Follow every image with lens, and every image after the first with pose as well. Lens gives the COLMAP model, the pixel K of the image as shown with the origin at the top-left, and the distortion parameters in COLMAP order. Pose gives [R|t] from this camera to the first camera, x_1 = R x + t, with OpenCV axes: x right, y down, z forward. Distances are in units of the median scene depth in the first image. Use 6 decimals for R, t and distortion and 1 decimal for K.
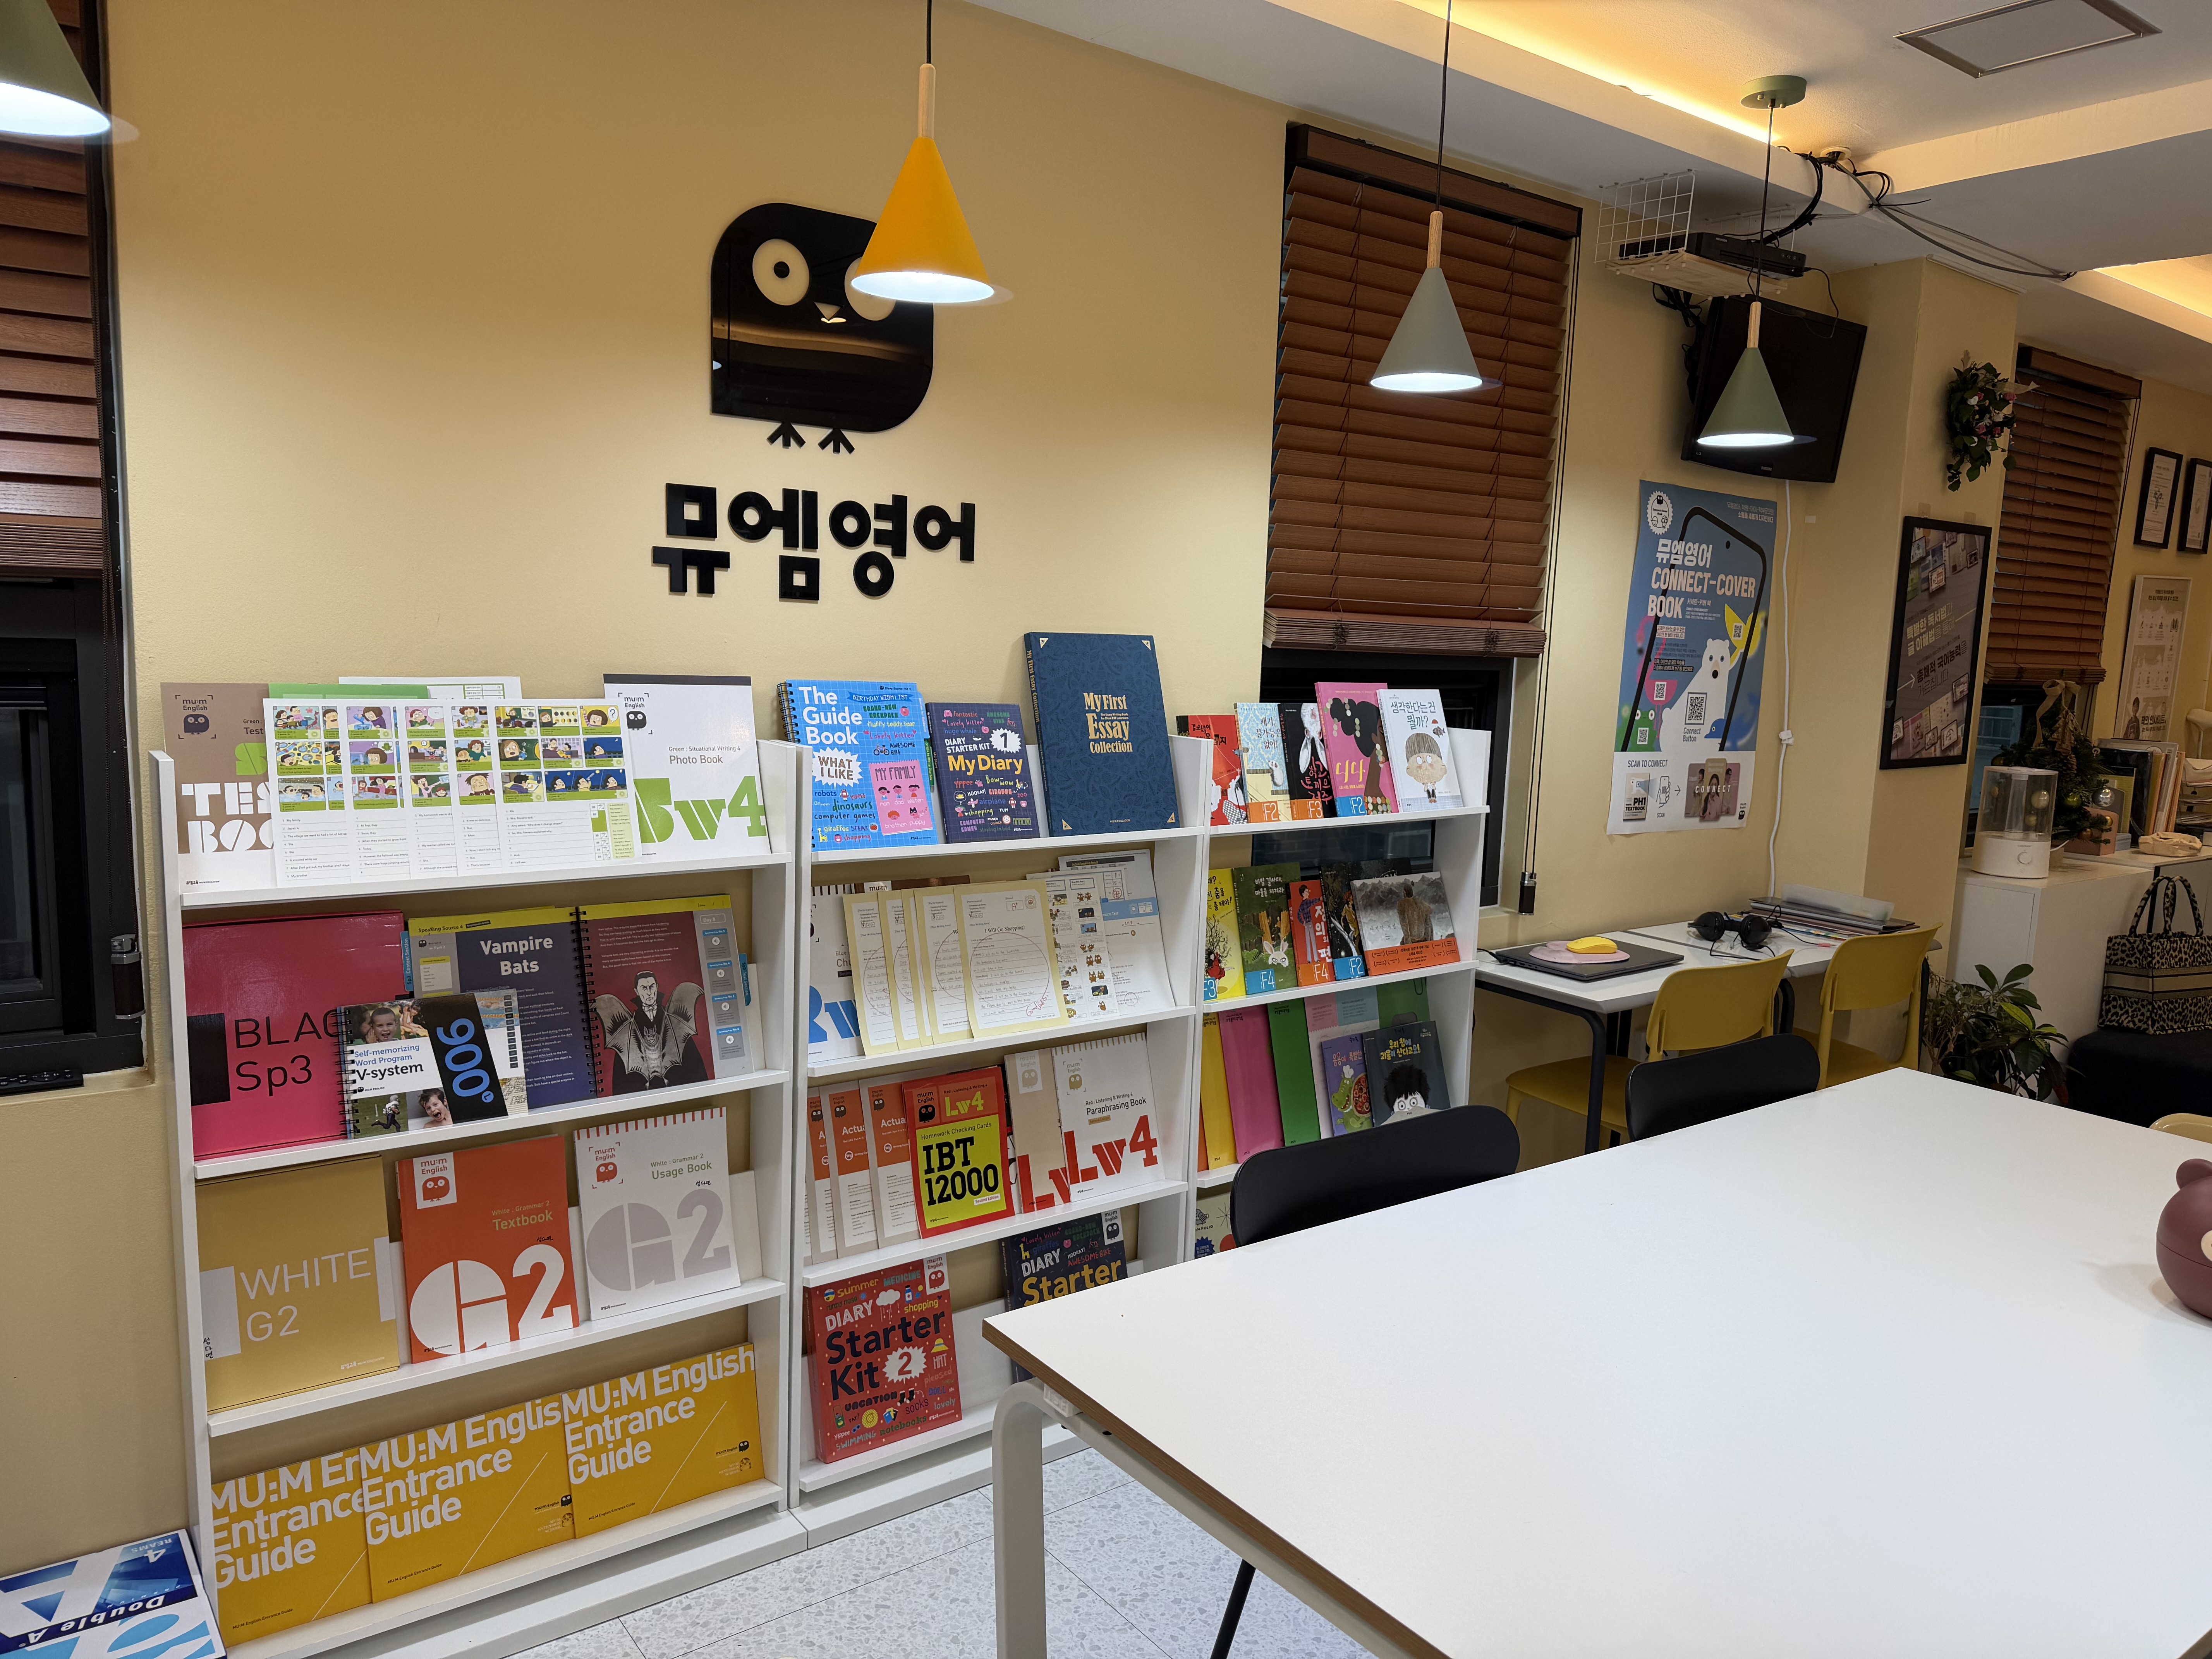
lens RADIAL K [[1561.9, 0, 1112.6], [0, 1561.9, 838.3], [0, 0, 1]] dist [0.115156, -0.002735]
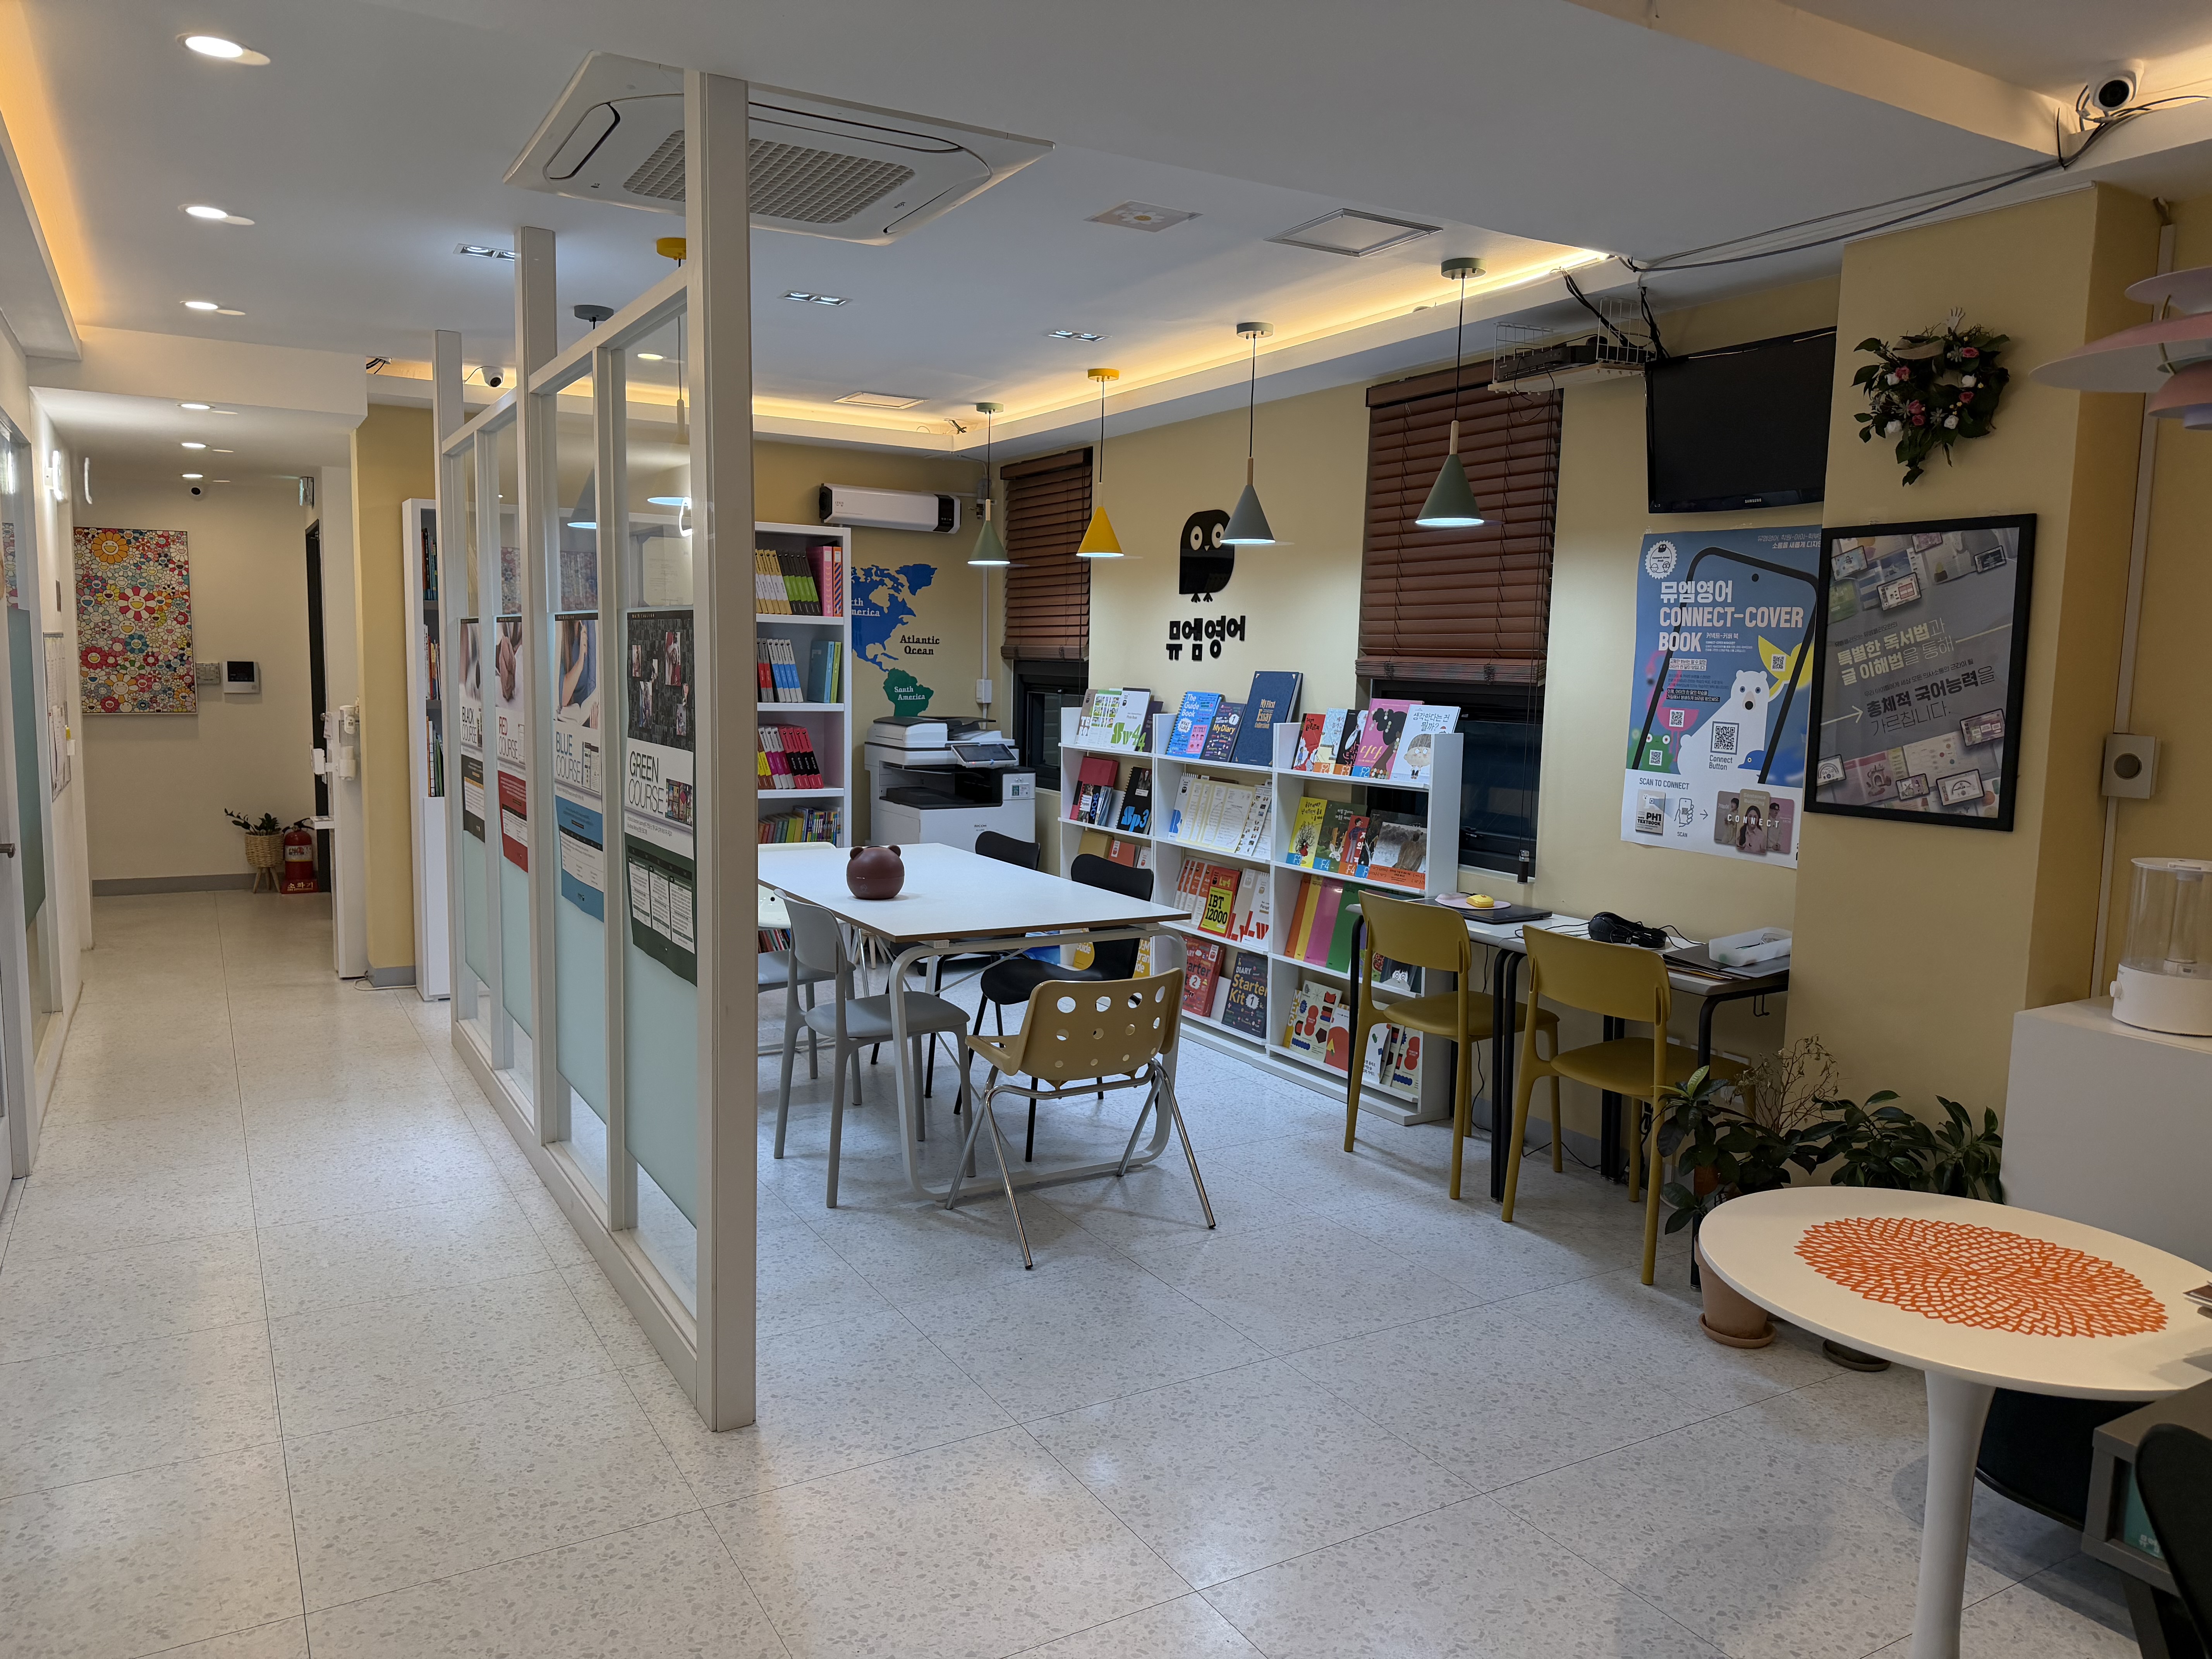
lens RADIAL K [[1561.9, 0, 1112.6], [0, 1561.9, 838.3], [0, 0, 1]] dist [0.115156, -0.002735]
pose [[-0.127315, 0.074777, -0.989040, 1.784734], [-0.156406, 0.983165, 0.094466, -0.065255], [0.979453, 0.166719, -0.113476, 0.911728]]
